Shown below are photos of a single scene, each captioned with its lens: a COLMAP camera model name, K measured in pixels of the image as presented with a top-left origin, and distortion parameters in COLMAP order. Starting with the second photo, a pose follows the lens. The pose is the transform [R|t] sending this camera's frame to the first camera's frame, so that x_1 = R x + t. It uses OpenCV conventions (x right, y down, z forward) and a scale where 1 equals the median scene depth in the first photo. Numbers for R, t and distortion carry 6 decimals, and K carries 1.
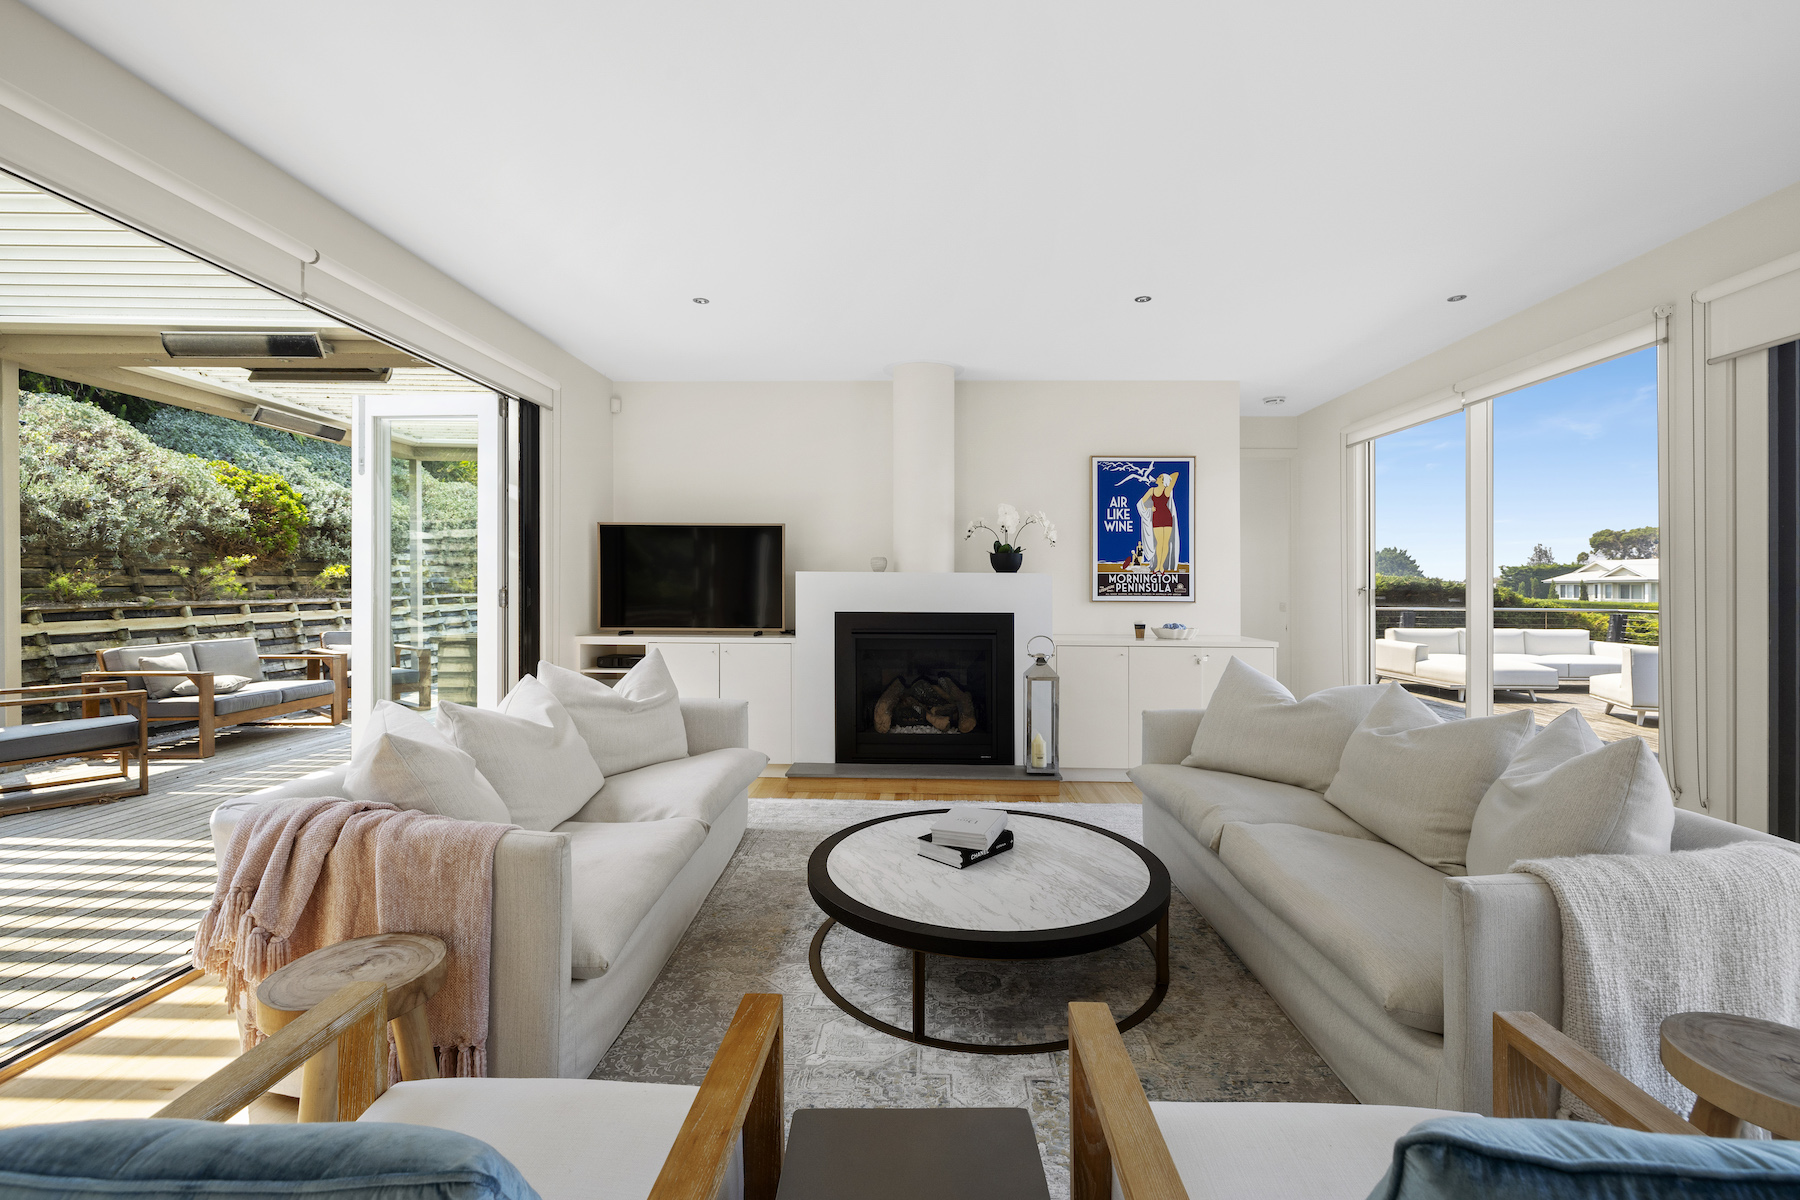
lens RADIAL K [[782.4, 0, 902.2], [0, 782.4, 593.1], [0, 0, 1]] dist [-0.003842, 0.000040]
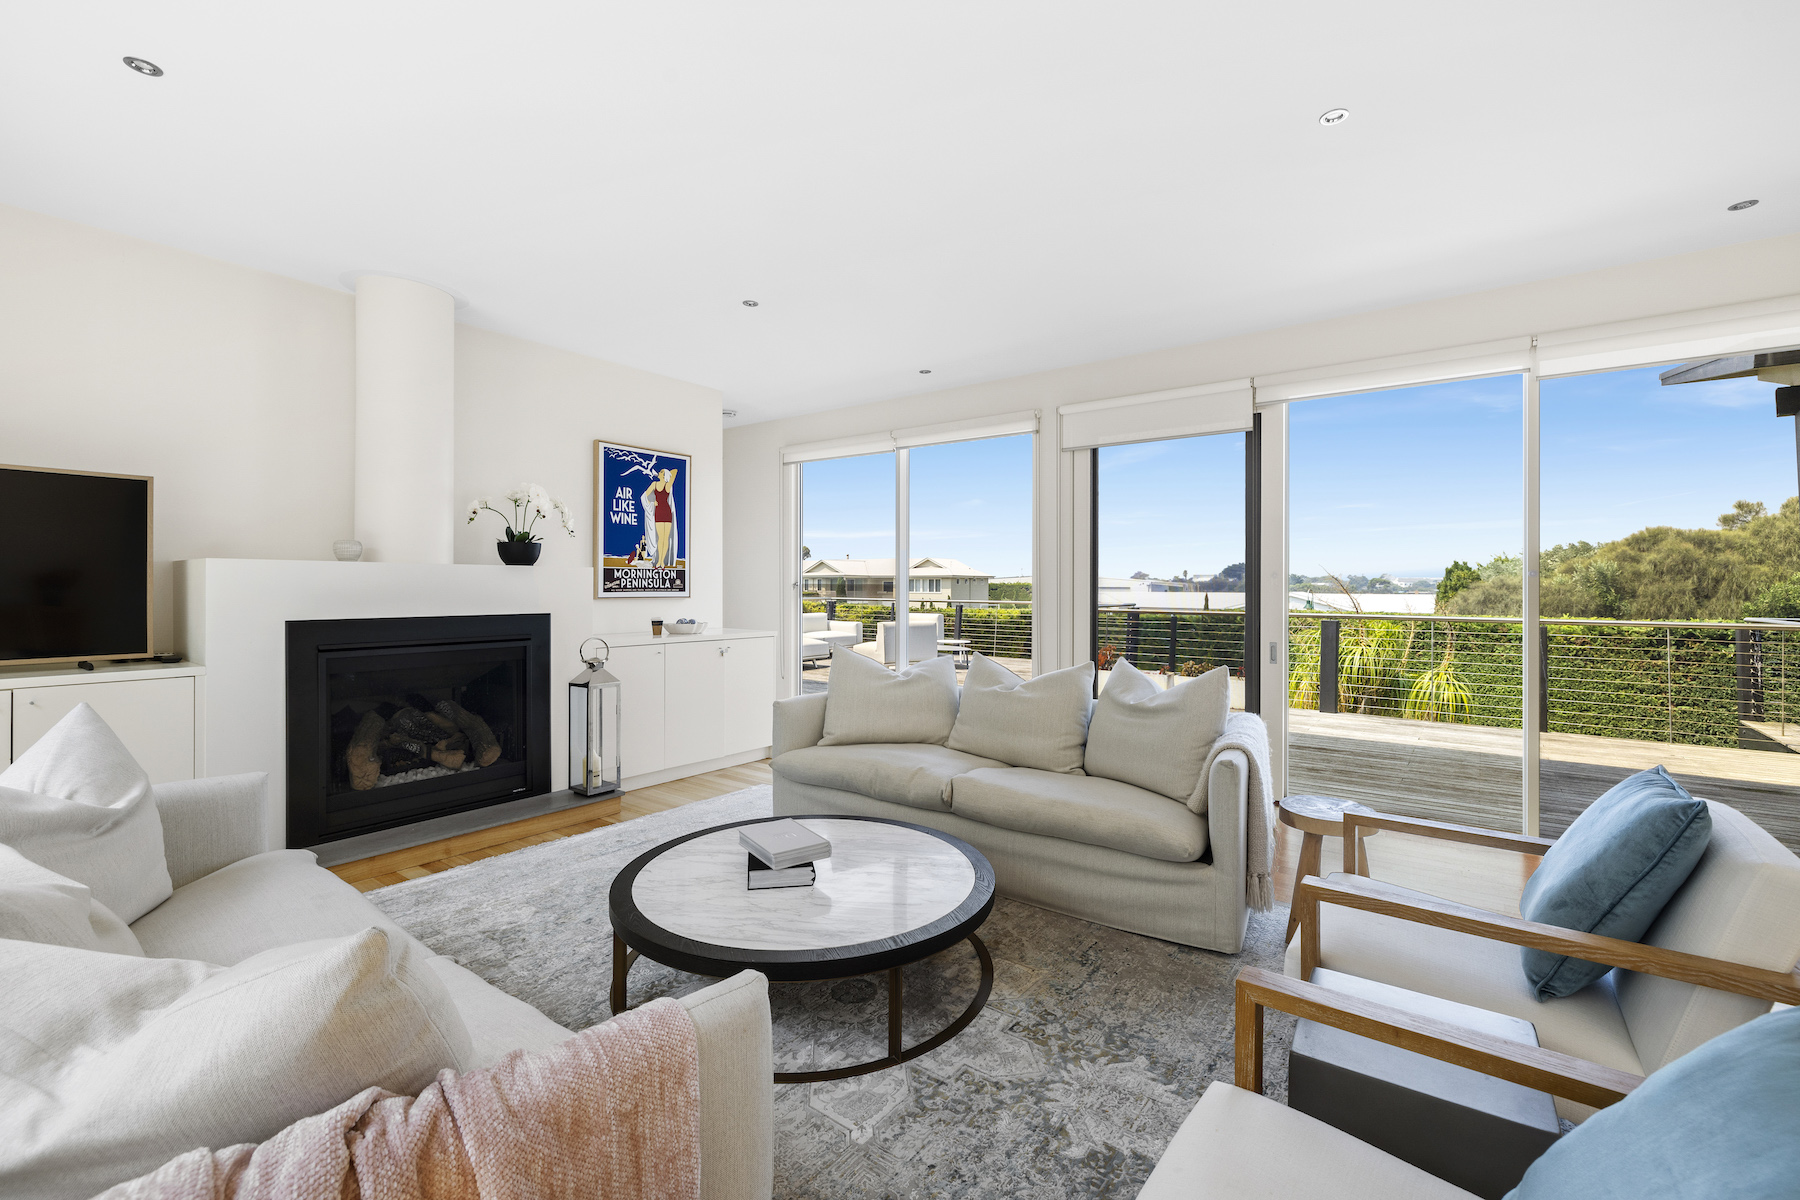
lens RADIAL K [[782.4, 0, 895.8], [0, 782.4, 586.4], [0, 0, 1]] dist [-0.003842, 0.000040]
pose [[0.558635, -0.005426, 0.829396, -0.331156], [0.005682, 0.999980, 0.002715, -0.004021], [-0.829394, 0.003196, 0.558655, 0.201014]]
